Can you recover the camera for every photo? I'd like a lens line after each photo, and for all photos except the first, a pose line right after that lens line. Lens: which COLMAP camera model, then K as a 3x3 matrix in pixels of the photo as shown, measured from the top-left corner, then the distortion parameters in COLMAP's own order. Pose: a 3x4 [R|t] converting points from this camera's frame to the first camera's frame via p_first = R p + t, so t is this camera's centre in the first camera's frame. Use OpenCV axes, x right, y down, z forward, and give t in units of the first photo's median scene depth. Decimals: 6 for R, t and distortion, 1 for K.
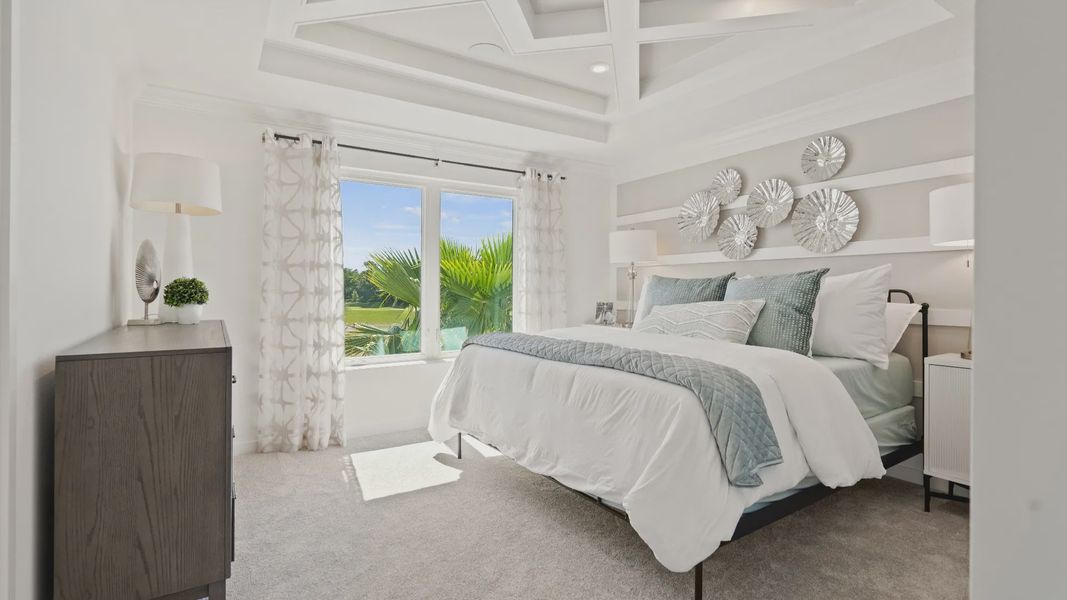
lens RADIAL K [[504.7, 0, 533.5], [0, 504.7, 285.6], [0, 0, 1]] dist [-0.000674, -0.000344]
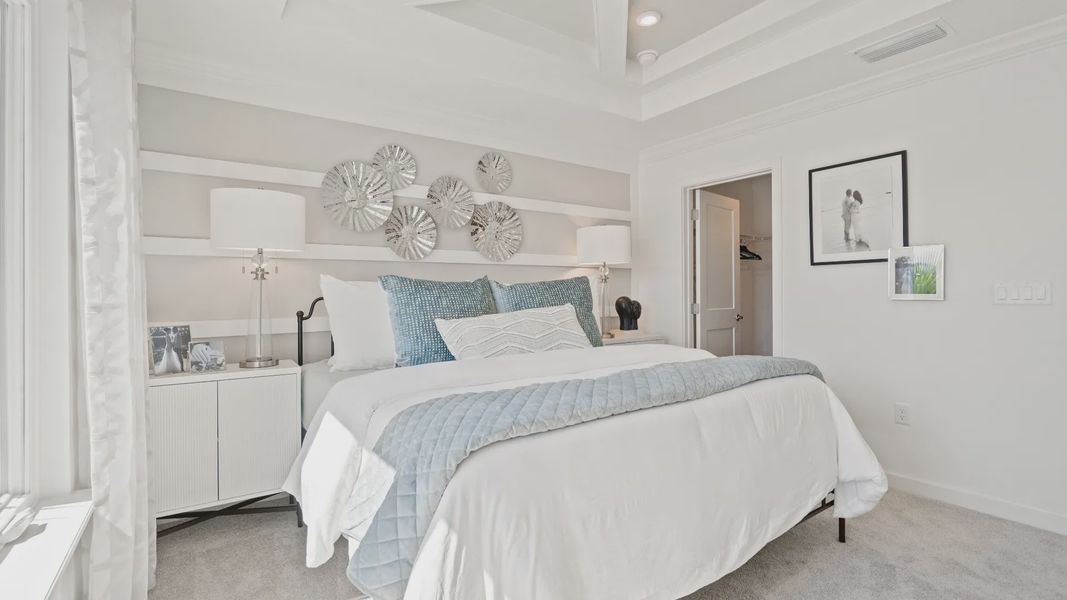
lens RADIAL K [[495.0, 0, 533.5], [0, 495.0, 300.0], [0, 0, 1]] dist [-0.000719, 0.000056]
pose [[-0.031176, -0.006208, 0.999495, -0.360497], [0.004760, 0.999968, 0.006360, 0.007464], [-0.999503, 0.004956, -0.031146, 0.714873]]
